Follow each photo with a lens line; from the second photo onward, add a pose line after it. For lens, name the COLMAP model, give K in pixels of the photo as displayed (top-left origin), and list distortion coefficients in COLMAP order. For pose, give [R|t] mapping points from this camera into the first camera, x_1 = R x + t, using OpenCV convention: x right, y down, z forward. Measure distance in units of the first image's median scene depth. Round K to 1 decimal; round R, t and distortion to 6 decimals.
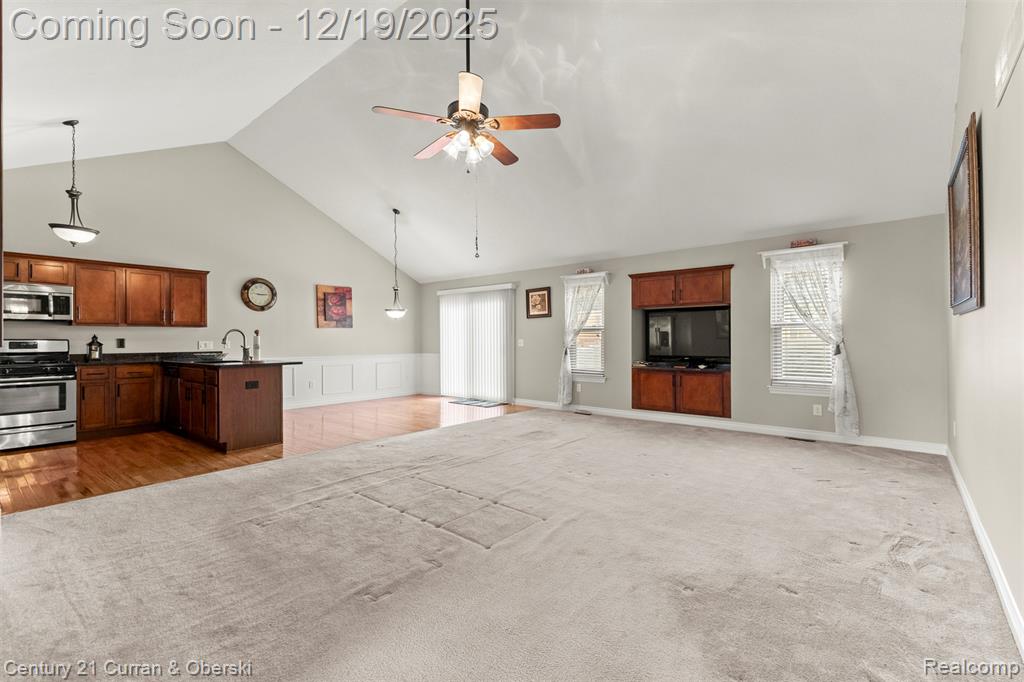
lens RADIAL K [[452.0, 0, 514.7], [0, 452.0, 338.6], [0, 0, 1]] dist [0.015103, -0.001480]
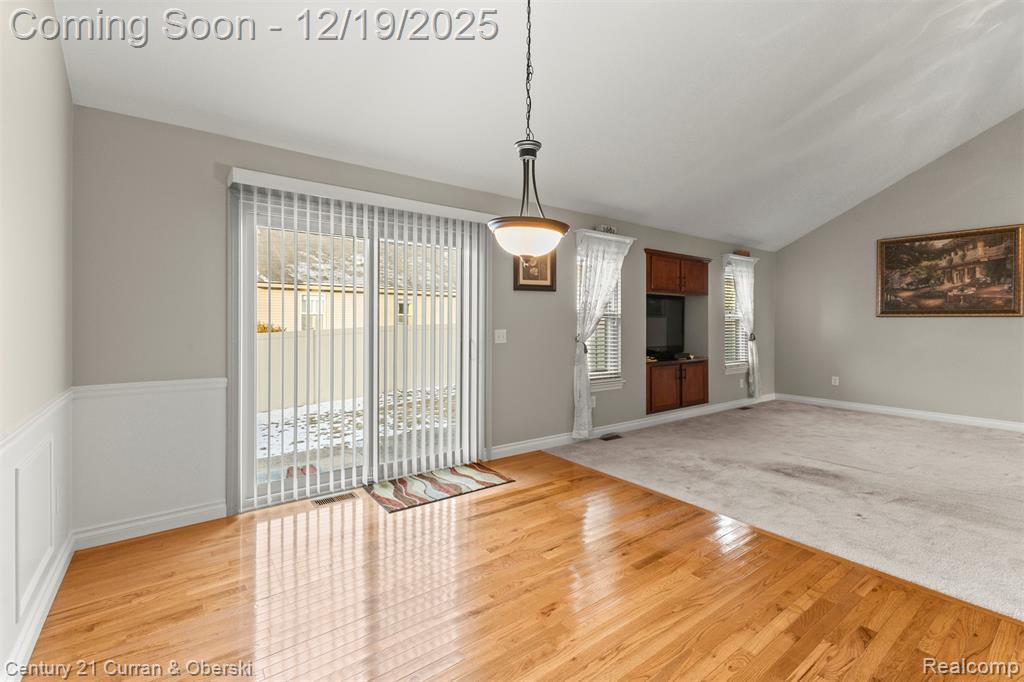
lens RADIAL K [[454.9, 0, 509.1], [0, 454.9, 326.1], [0, 0, 1]] dist [0.015733, -0.000917]
pose [[0.239656, -0.003950, 0.970850, -0.648073], [-0.008406, 0.999946, 0.006143, -0.007258], [-0.970821, -0.009633, 0.239610, 1.153446]]
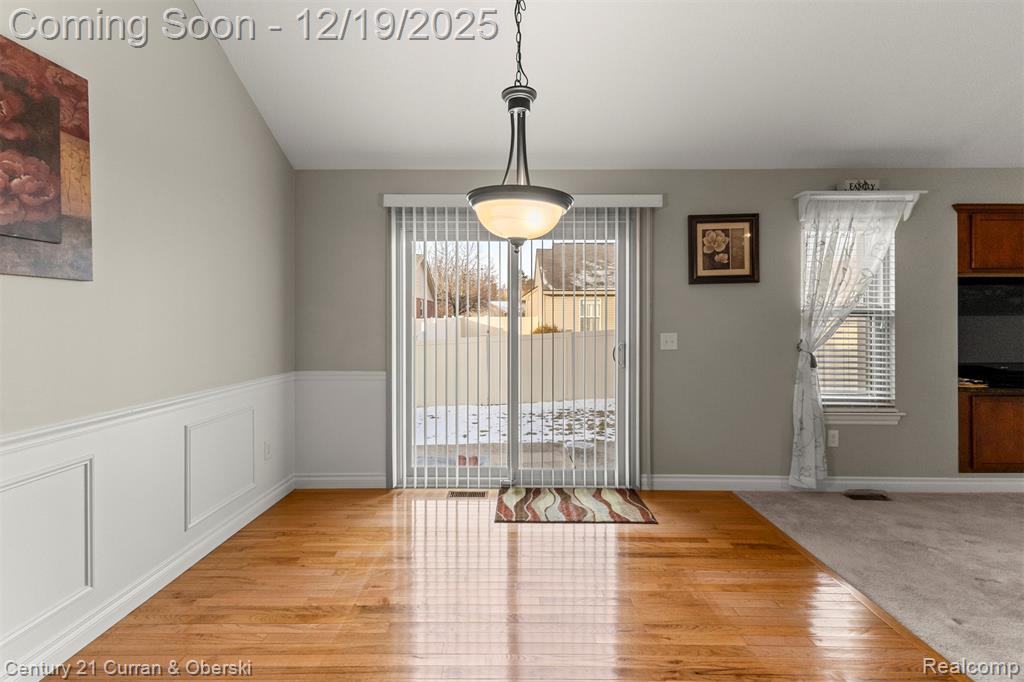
lens RADIAL K [[441.7, 0, 511.2], [0, 441.7, 326.8], [0, 0, 1]] dist [0.010023, -0.000713]
pose [[0.776468, -0.000762, 0.630156, -0.479140], [-0.004894, 0.999962, 0.007239, -0.008449], [-0.630137, -0.008705, 0.776435, 1.028007]]
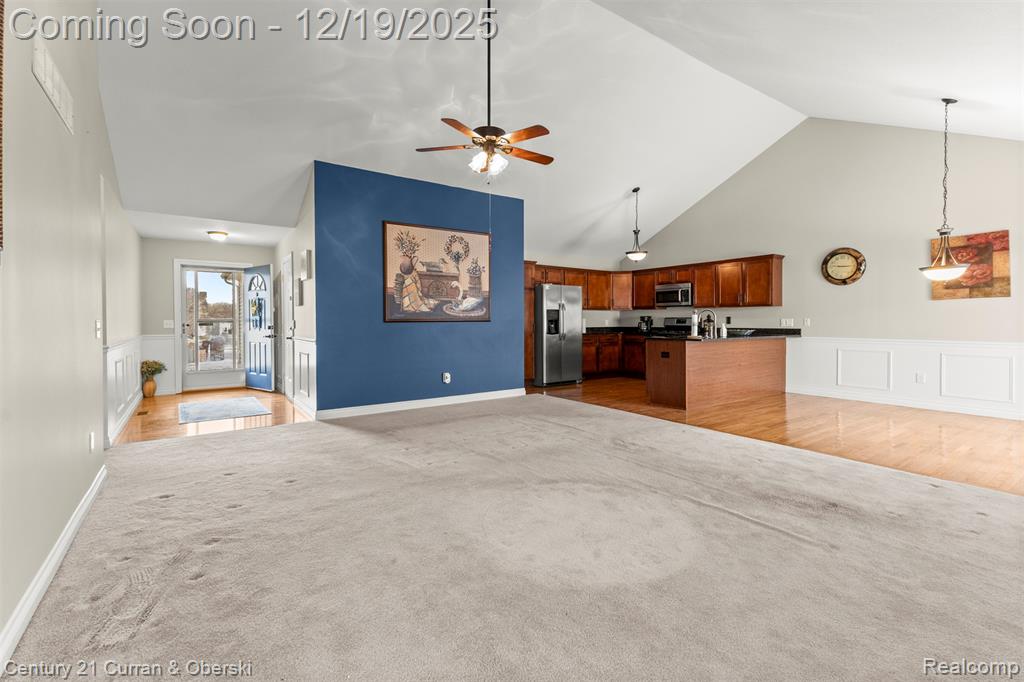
lens RADIAL K [[454.9, 0, 509.1], [0, 454.9, 326.1], [0, 0, 1]] dist [0.015733, -0.000917]
pose [[-0.268255, 0.017845, -0.963183, 0.581949], [0.007804, 0.999836, 0.016350, 0.000268], [0.963316, -0.003131, -0.268350, 0.742441]]
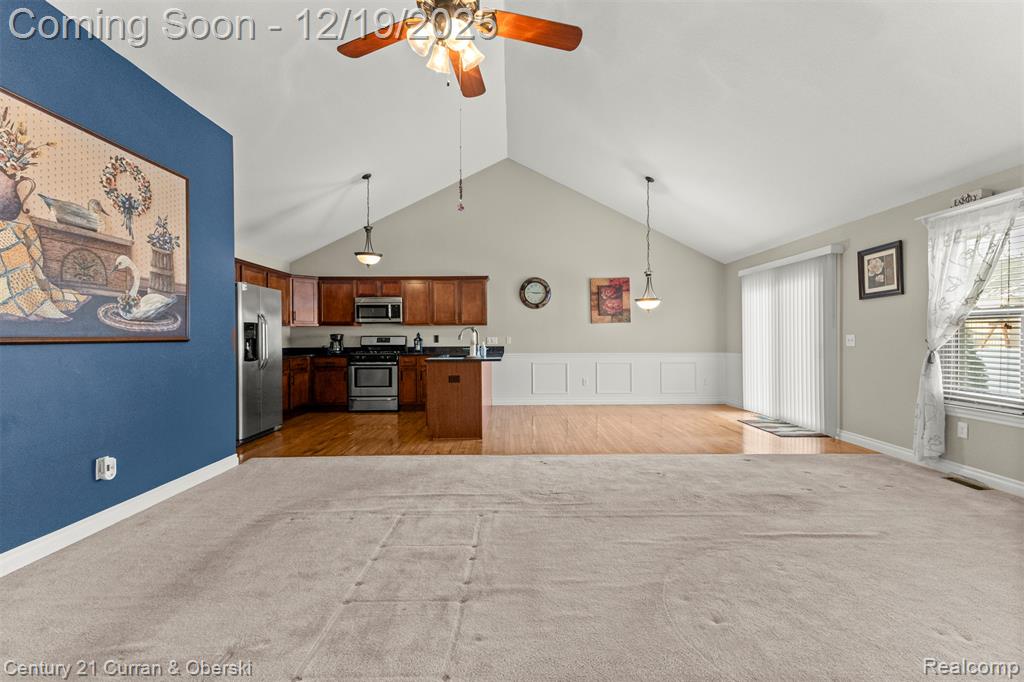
lens RADIAL K [[452.0, 0, 514.7], [0, 452.0, 338.6], [0, 0, 1]] dist [0.015103, -0.001480]
pose [[0.647347, 0.003710, -0.762187, 0.251597], [0.004546, 0.999952, 0.008728, -0.000789], [0.762182, -0.009115, 0.647299, 0.343687]]
